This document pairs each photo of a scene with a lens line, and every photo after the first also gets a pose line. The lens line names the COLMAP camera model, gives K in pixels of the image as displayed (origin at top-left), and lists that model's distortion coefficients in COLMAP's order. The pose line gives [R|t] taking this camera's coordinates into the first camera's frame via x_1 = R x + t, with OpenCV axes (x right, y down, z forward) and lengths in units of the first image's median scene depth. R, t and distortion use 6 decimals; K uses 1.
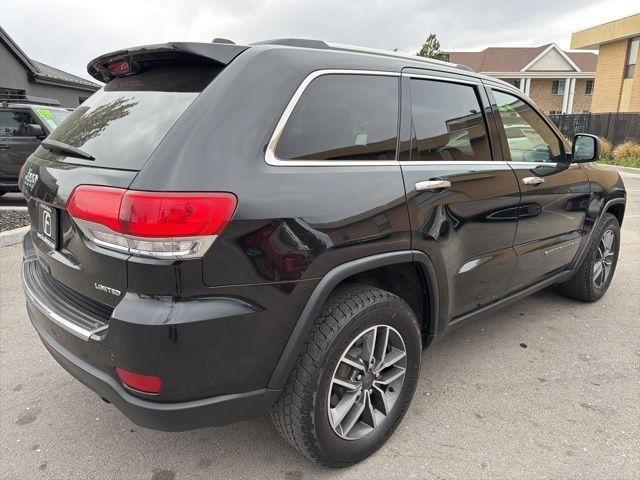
lens RADIAL K [[433.6, 0, 332.6], [0, 433.6, 237.8], [0, 0, 1]] dist [0.058453, -0.066212]
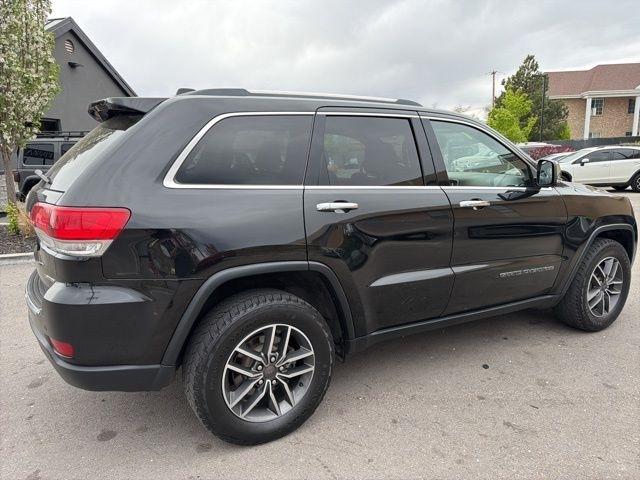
lens RADIAL K [[433.6, 0, 332.6], [0, 433.6, 237.8], [0, 0, 1]] dist [0.058453, -0.066212]
pose [[0.978708, 0.023560, -0.203899, 0.482621], [-0.035105, 0.997967, -0.053189, 0.025775], [0.202232, 0.059214, 0.977546, -0.128642]]
